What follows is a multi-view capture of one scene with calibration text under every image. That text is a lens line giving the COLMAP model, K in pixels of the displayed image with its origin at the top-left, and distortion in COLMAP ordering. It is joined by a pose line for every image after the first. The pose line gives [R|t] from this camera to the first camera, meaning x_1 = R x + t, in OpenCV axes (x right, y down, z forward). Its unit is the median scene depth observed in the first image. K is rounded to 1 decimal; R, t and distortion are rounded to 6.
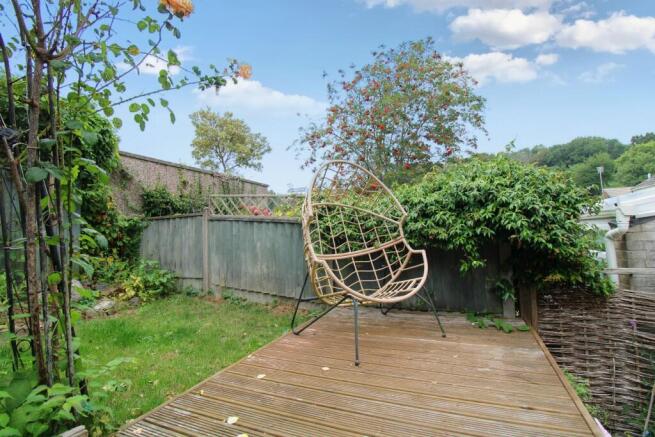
lens RADIAL K [[303.1, 0, 327.5], [0, 303.1, 218.5], [0, 0, 1]] dist [-0.022962, -0.000121]
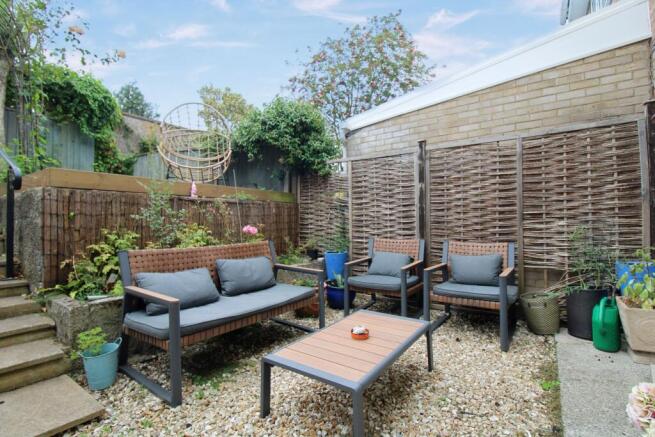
lens RADIAL K [[310.5, 0, 327.5], [0, 310.5, 218.5], [0, 0, 1]] dist [0.000012, 0.000019]
pose [[0.982273, 0.036336, -0.183899, 0.678587], [-0.026892, 0.998201, 0.053590, 0.215408], [0.185516, -0.047695, 0.981483, -0.401792]]
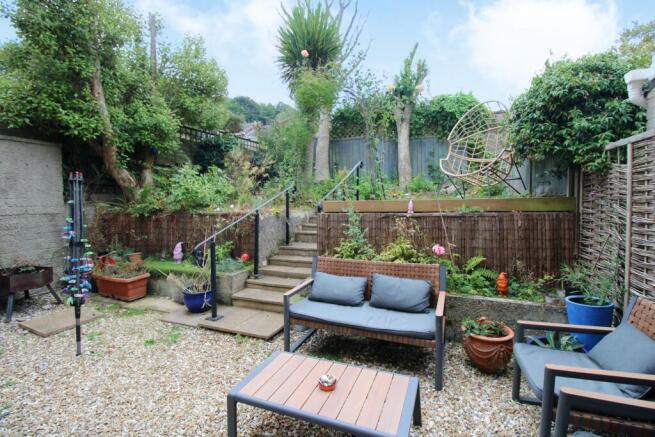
lens RADIAL K [[303.1, 0, 327.5], [0, 303.1, 218.5], [0, 0, 1]] dist [-0.022962, -0.000121]
pose [[0.028595, 0.099898, -0.994587, 1.019781], [0.074581, 0.992007, 0.101783, 0.132348], [0.996805, -0.077087, 0.020916, 0.001798]]
